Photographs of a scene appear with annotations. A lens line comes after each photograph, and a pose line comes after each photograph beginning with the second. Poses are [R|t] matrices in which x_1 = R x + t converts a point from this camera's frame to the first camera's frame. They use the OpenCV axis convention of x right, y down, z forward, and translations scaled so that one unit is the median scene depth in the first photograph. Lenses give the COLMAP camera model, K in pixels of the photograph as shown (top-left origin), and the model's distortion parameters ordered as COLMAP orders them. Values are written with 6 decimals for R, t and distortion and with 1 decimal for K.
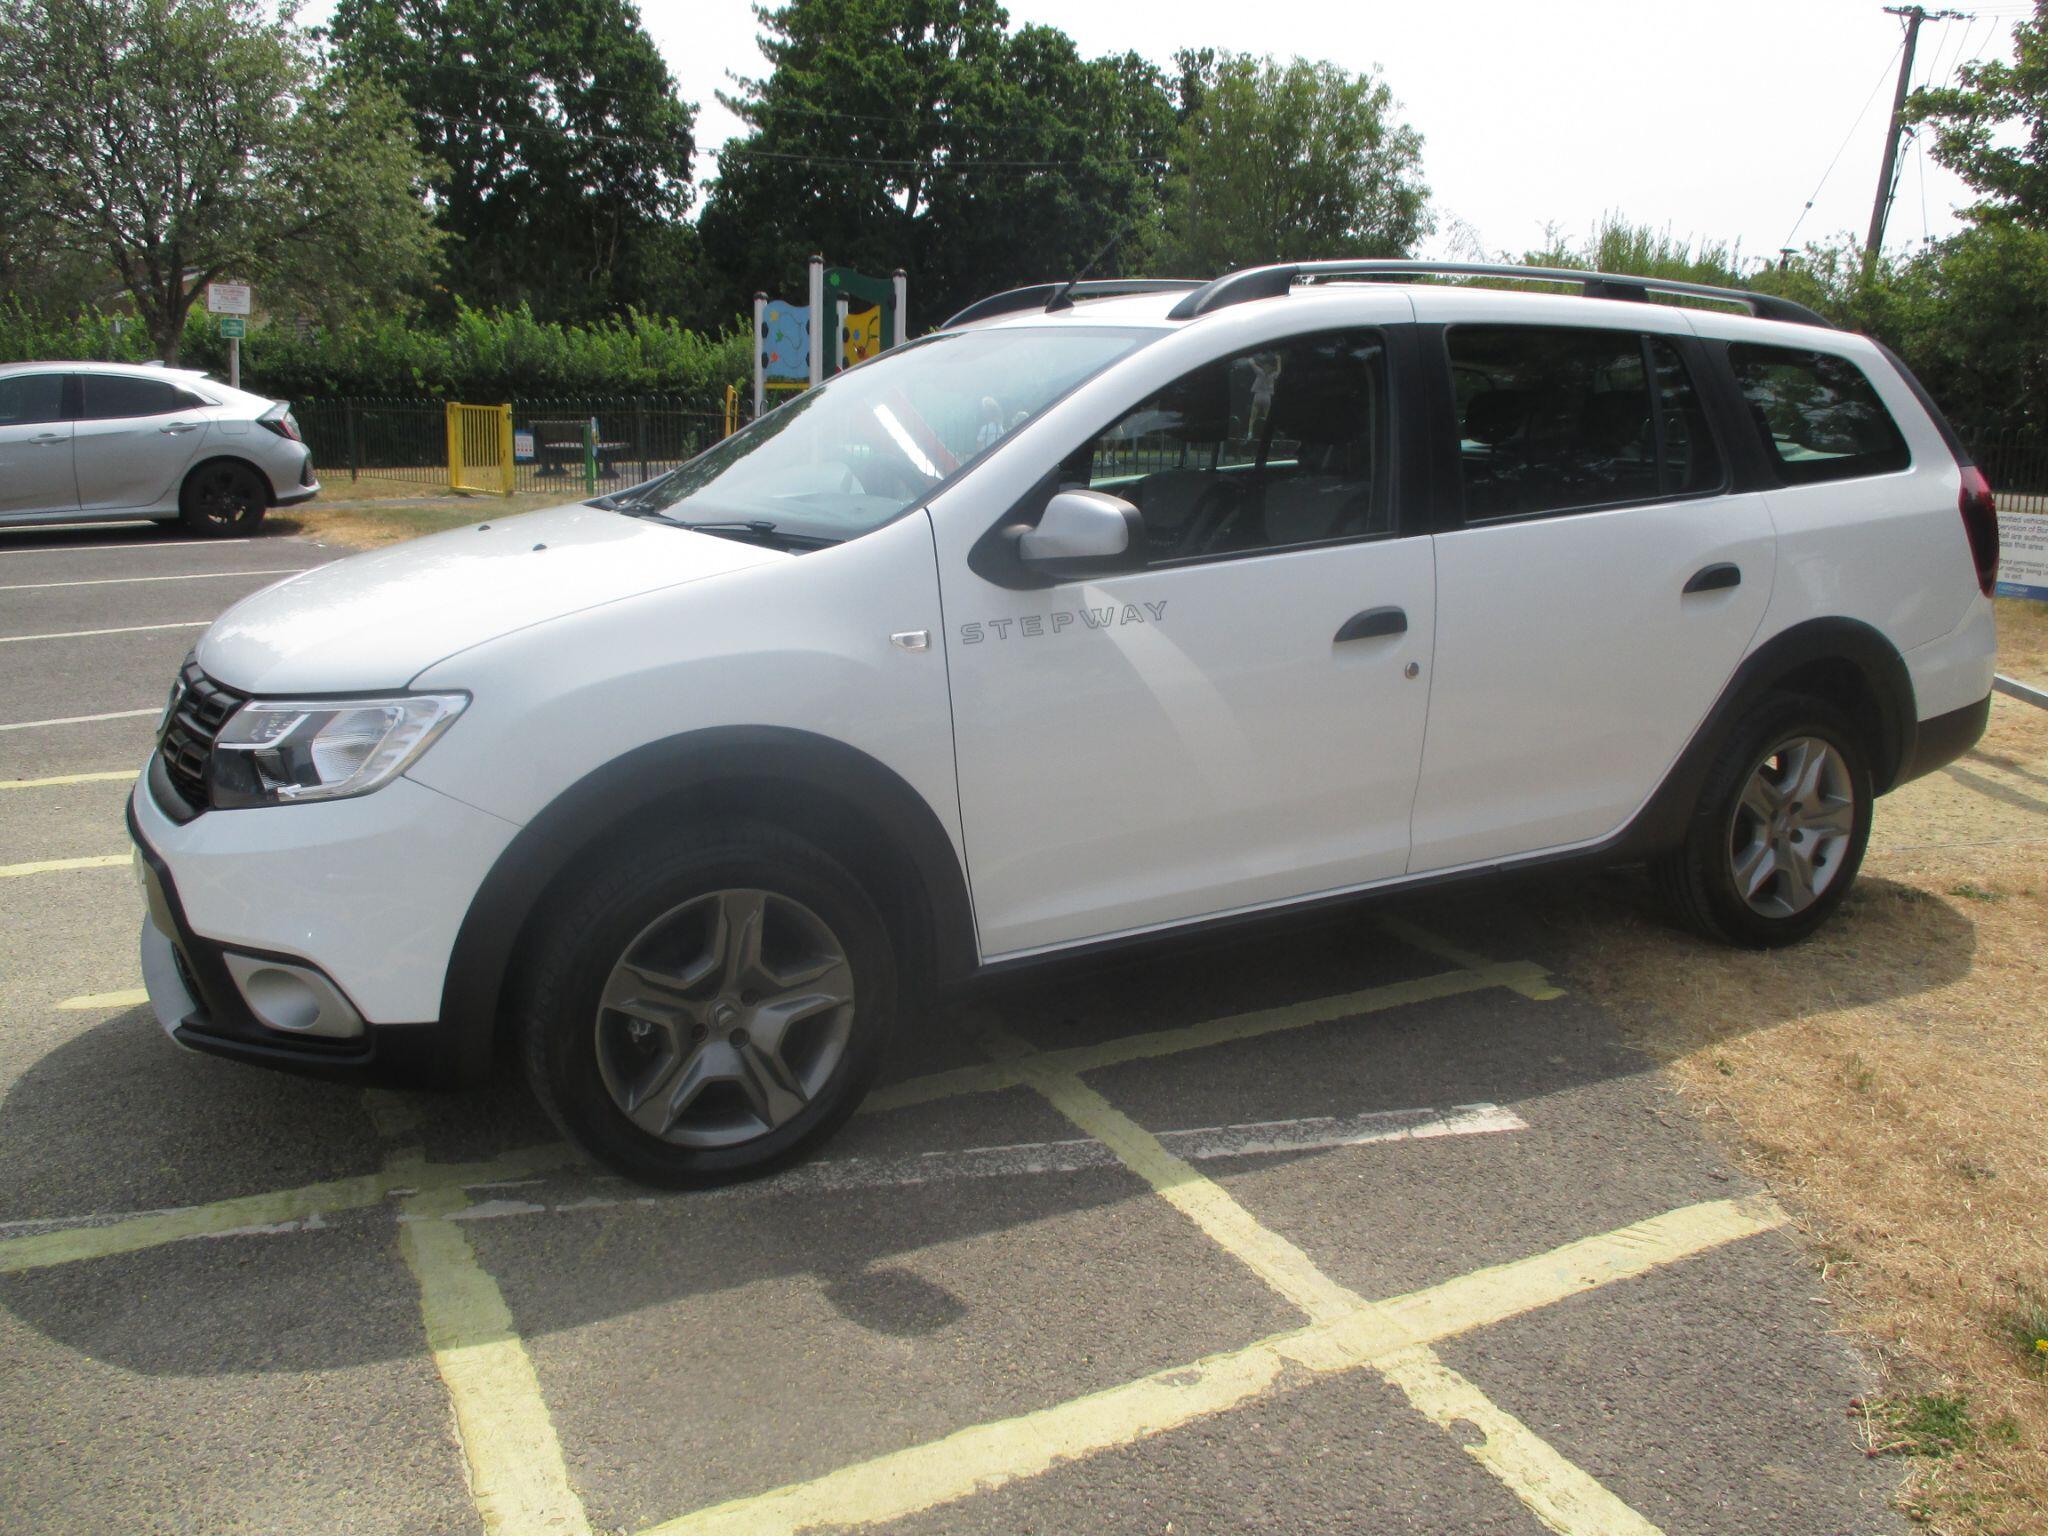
lens RADIAL K [[1698.2, 0, 1022.8], [0, 1698.2, 824.6], [0, 0, 1]] dist [-0.027734, 0.008675]
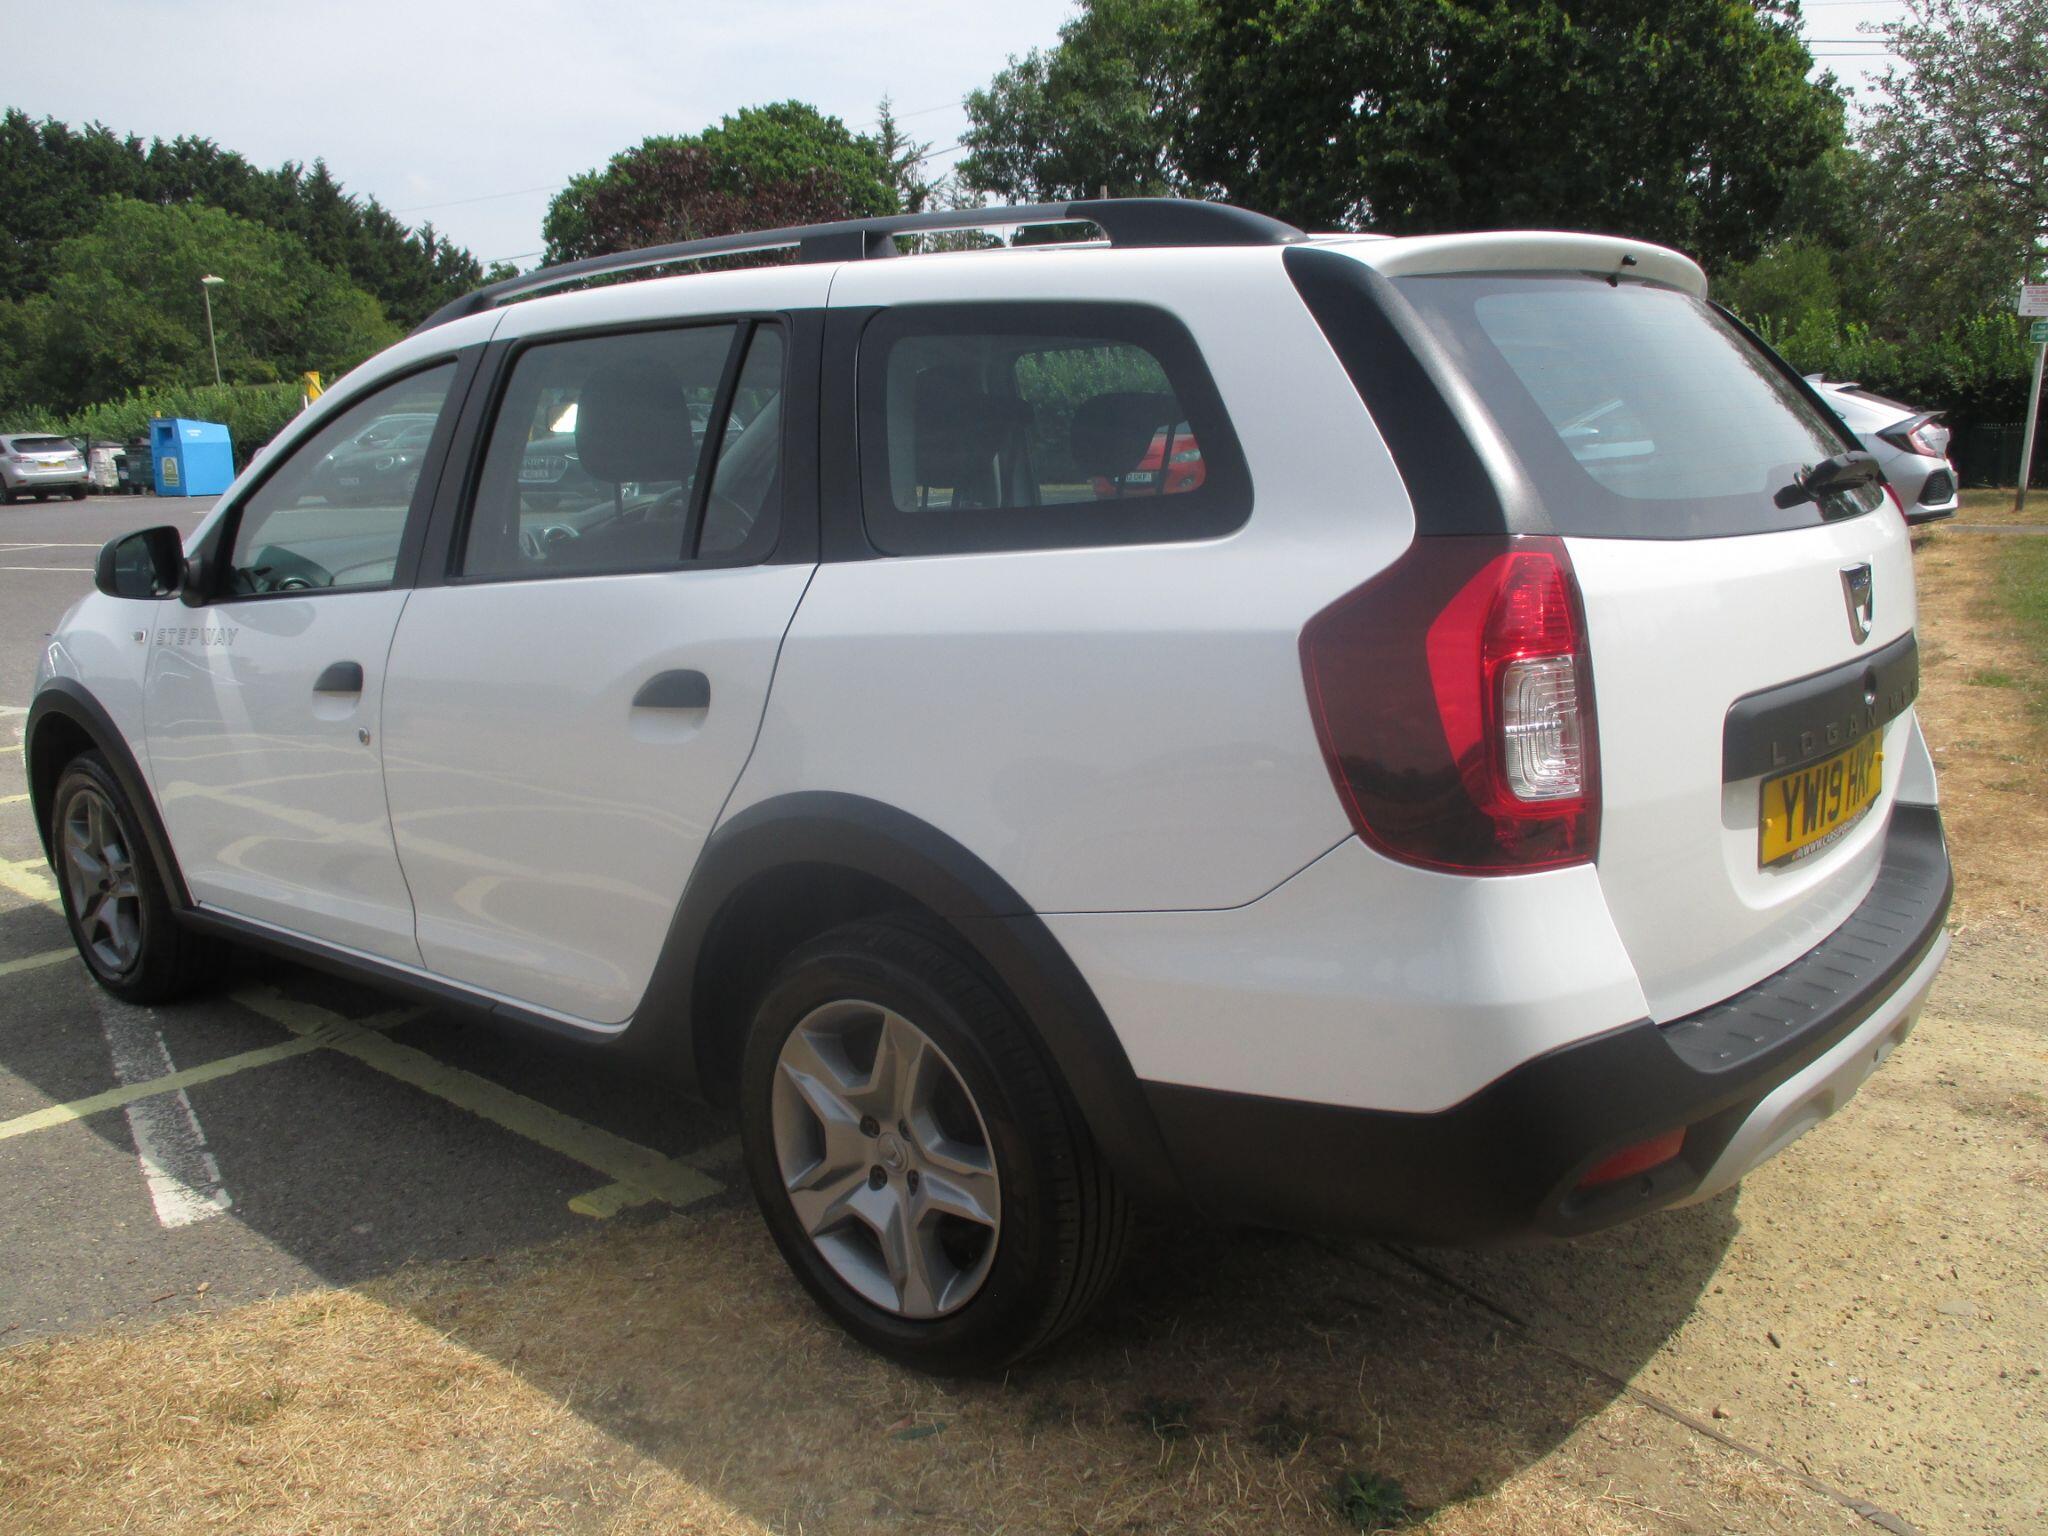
lens RADIAL K [[1702.5, 0, 1019.2], [0, 1702.5, 827.0], [0, 0, 1]] dist [-0.026112, -0.002355]
pose [[0.347828, 0.196336, -0.916770, 0.126512], [-0.200730, 0.970748, 0.131738, -0.024793], [0.915818, 0.138201, 0.377064, 0.105210]]
